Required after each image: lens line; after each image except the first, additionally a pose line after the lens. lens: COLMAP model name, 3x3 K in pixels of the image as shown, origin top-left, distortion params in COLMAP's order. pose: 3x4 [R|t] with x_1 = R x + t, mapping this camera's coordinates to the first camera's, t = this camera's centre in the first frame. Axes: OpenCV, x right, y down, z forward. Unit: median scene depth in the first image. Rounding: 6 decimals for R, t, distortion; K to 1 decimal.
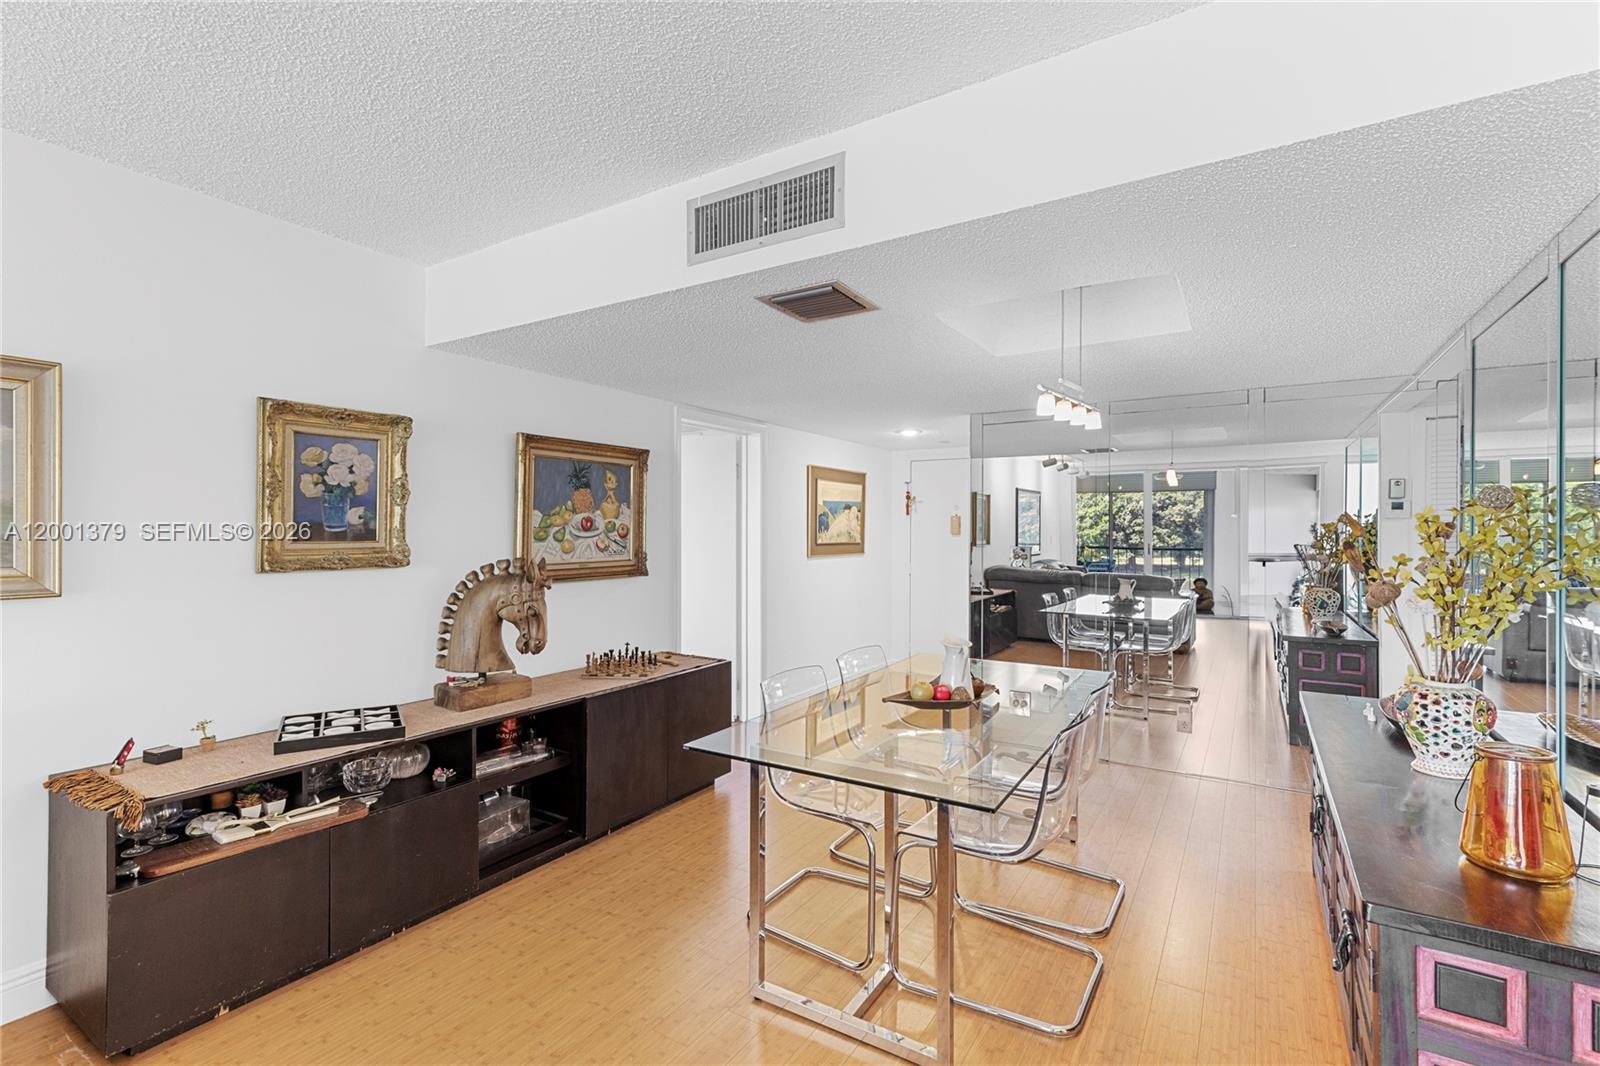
lens RADIAL K [[722.6, 0, 803.3], [0, 722.6, 523.3], [0, 0, 1]] dist [0.002206, -0.000103]
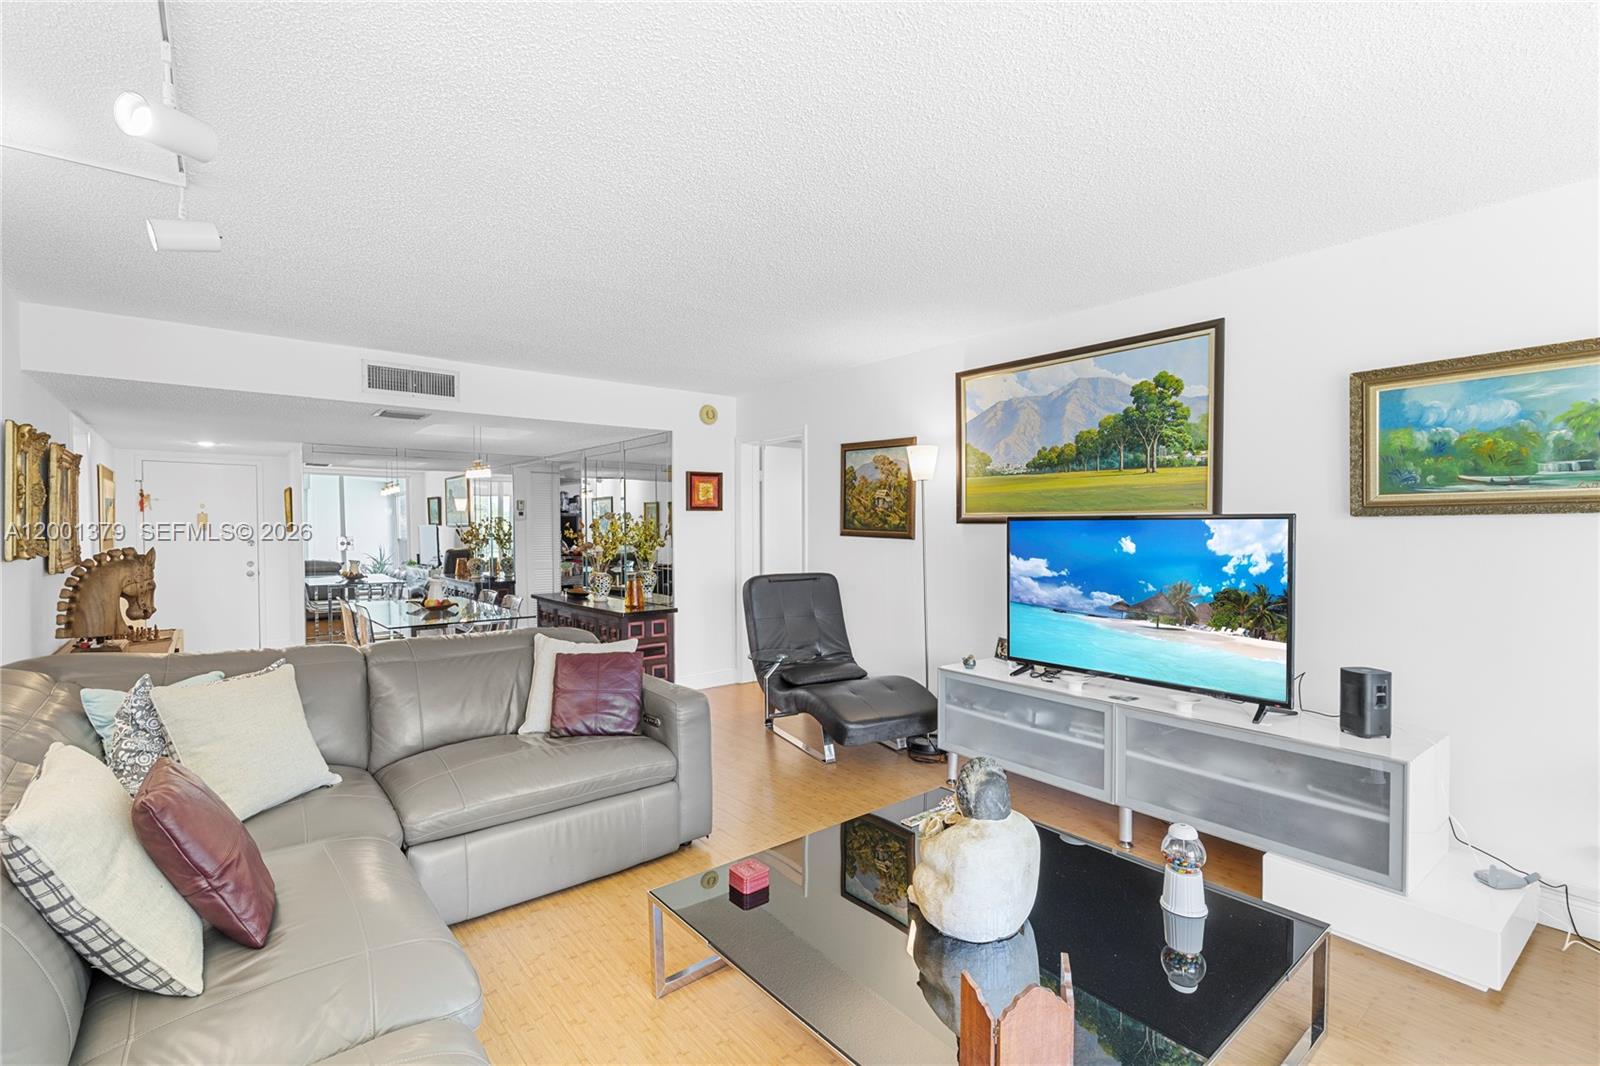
lens RADIAL K [[732.9, 0, 799.0], [0, 732.9, 541.9], [0, 0, 1]] dist [0.008894, -0.000394]
pose [[0.326413, -0.022712, 0.944954, -1.269237], [-0.008338, 0.999603, 0.026906, -0.009127], [-0.945190, -0.016662, 0.326095, -0.597718]]
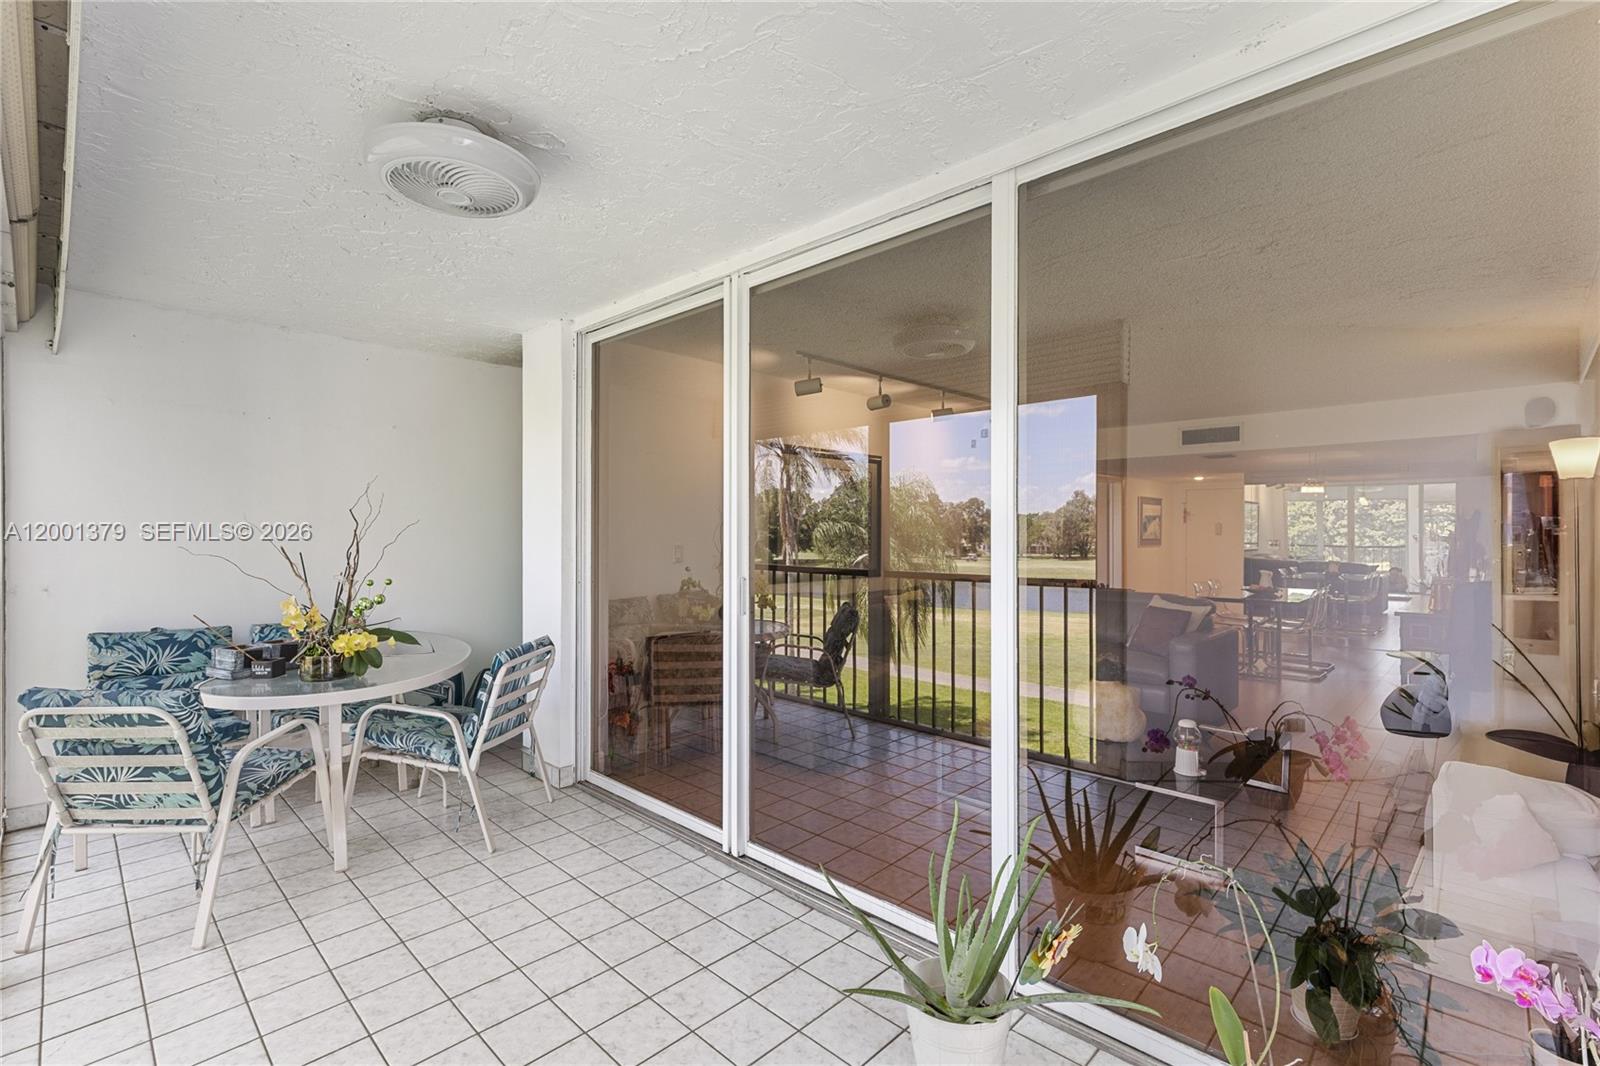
lens RADIAL K [[722.6, 0, 803.3], [0, 722.6, 523.3], [0, 0, 1]] dist [0.002206, -0.000103]
pose [[0.978364, -0.001440, -0.206887, -0.851470], [0.000977, 0.999997, -0.002341, -0.014685], [0.206889, 0.002088, 0.978362, -1.882714]]
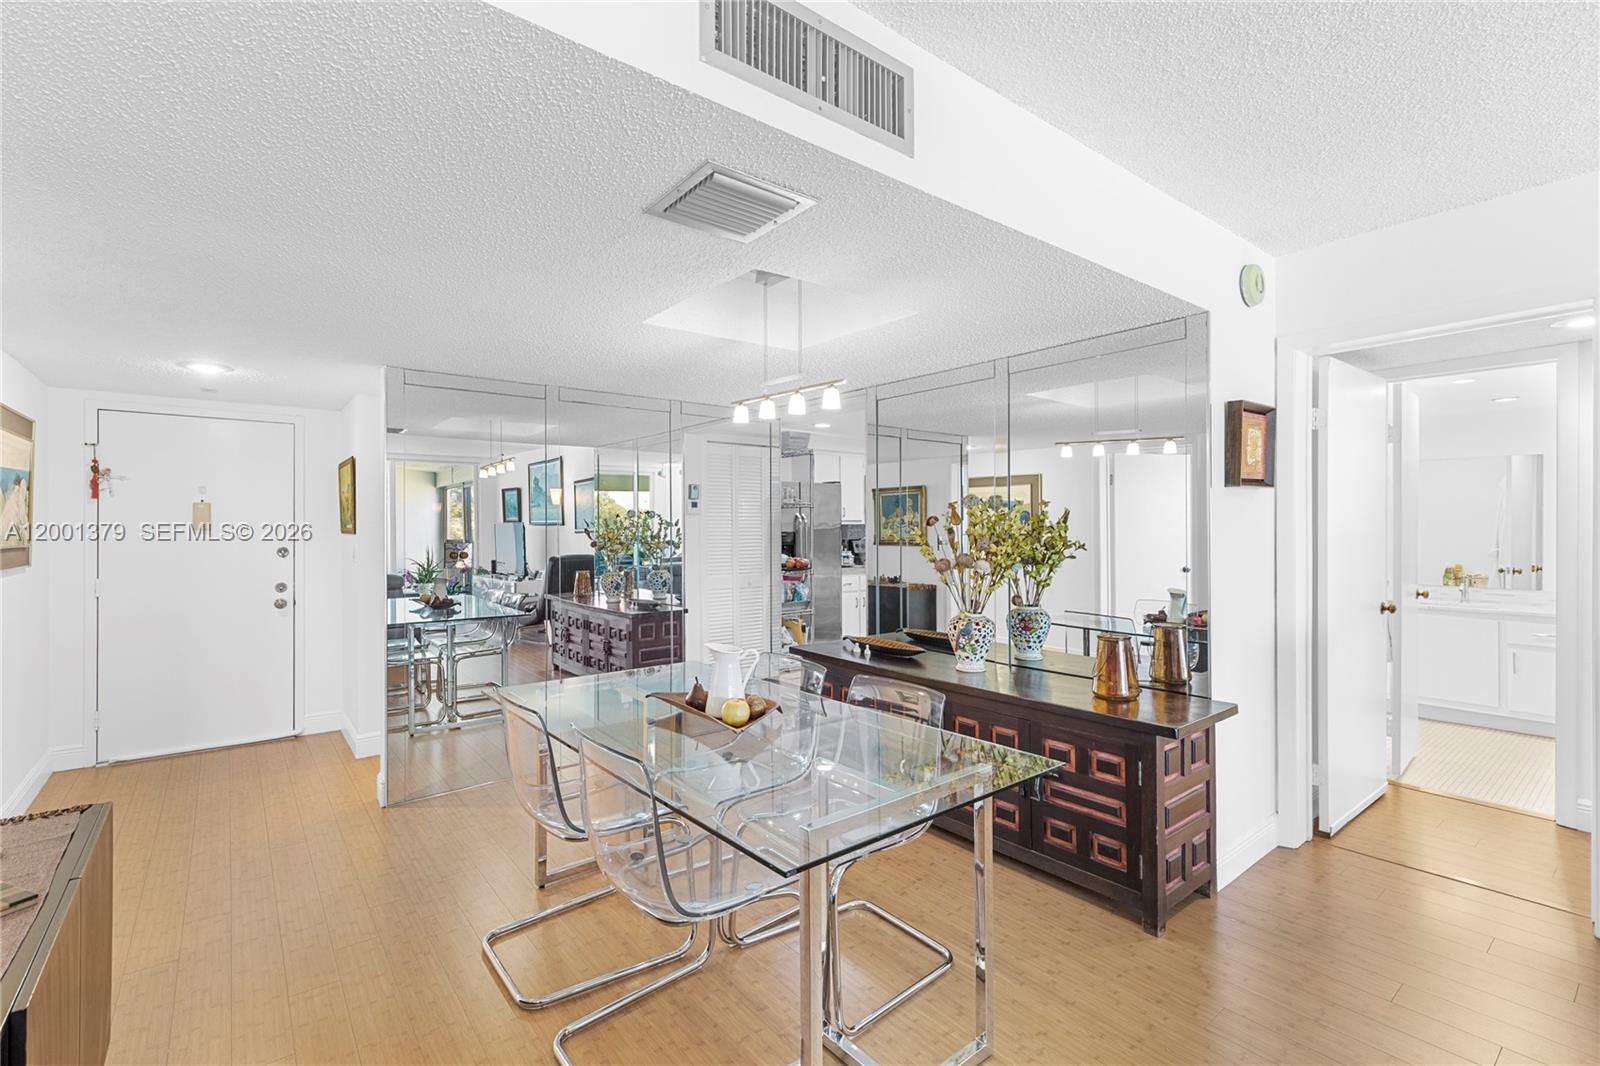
lens RADIAL K [[722.6, 0, 803.3], [0, 722.6, 523.3], [0, 0, 1]] dist [0.002206, -0.000103]
pose [[0.331133, 0.001980, 0.943582, -0.512716], [-0.006362, 0.999980, 0.000134, 0.012182], [-0.943563, -0.006048, 0.331139, 0.549223]]
